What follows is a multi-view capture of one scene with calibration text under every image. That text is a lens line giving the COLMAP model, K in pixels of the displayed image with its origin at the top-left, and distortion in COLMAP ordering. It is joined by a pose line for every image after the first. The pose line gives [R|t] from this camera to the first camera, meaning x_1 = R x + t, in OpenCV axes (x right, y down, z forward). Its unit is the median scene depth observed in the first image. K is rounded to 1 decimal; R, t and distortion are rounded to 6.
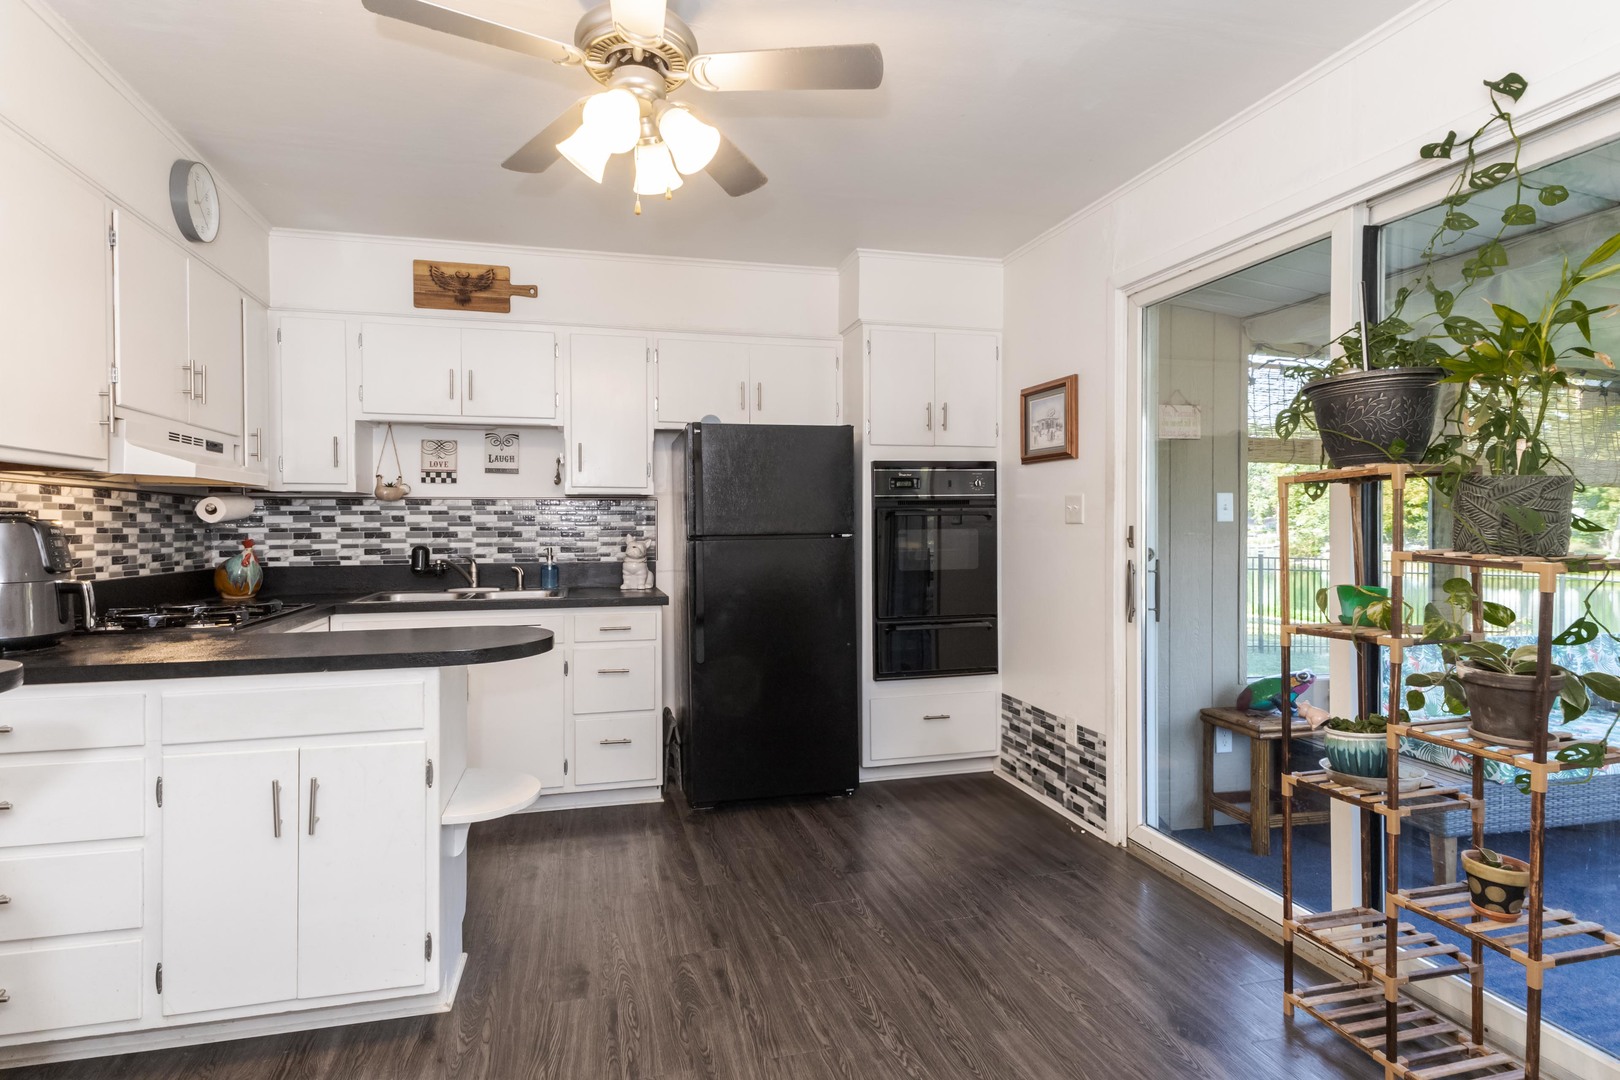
lens RADIAL K [[849.2, 0, 807.2], [0, 849.2, 534.7], [0, 0, 1]] dist [0.020992, 0.000447]
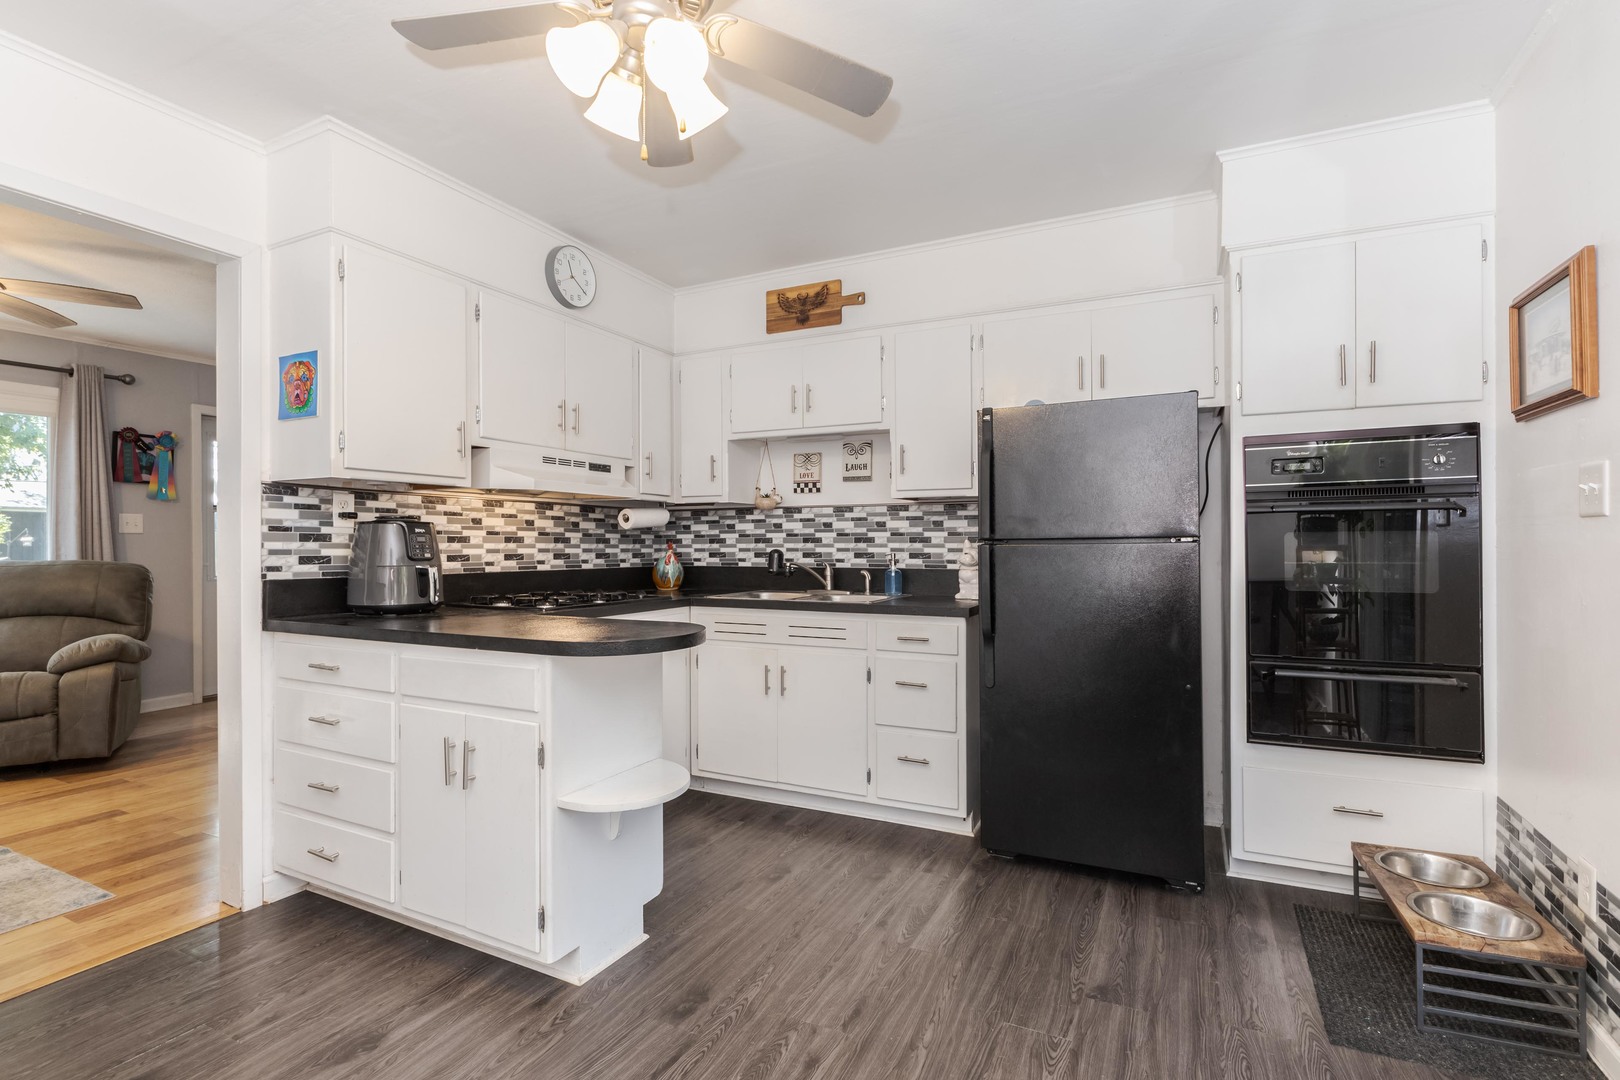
lens RADIAL K [[781.5, 0, 815.0], [0, 781.5, 544.9], [0, 0, 1]] dist [-0.005702, -0.000672]
pose [[0.755810, 0.003667, -0.654781, 0.245319], [-0.008533, 0.999955, -0.004249, 0.010880], [0.654736, 0.008799, 0.755807, 0.269528]]
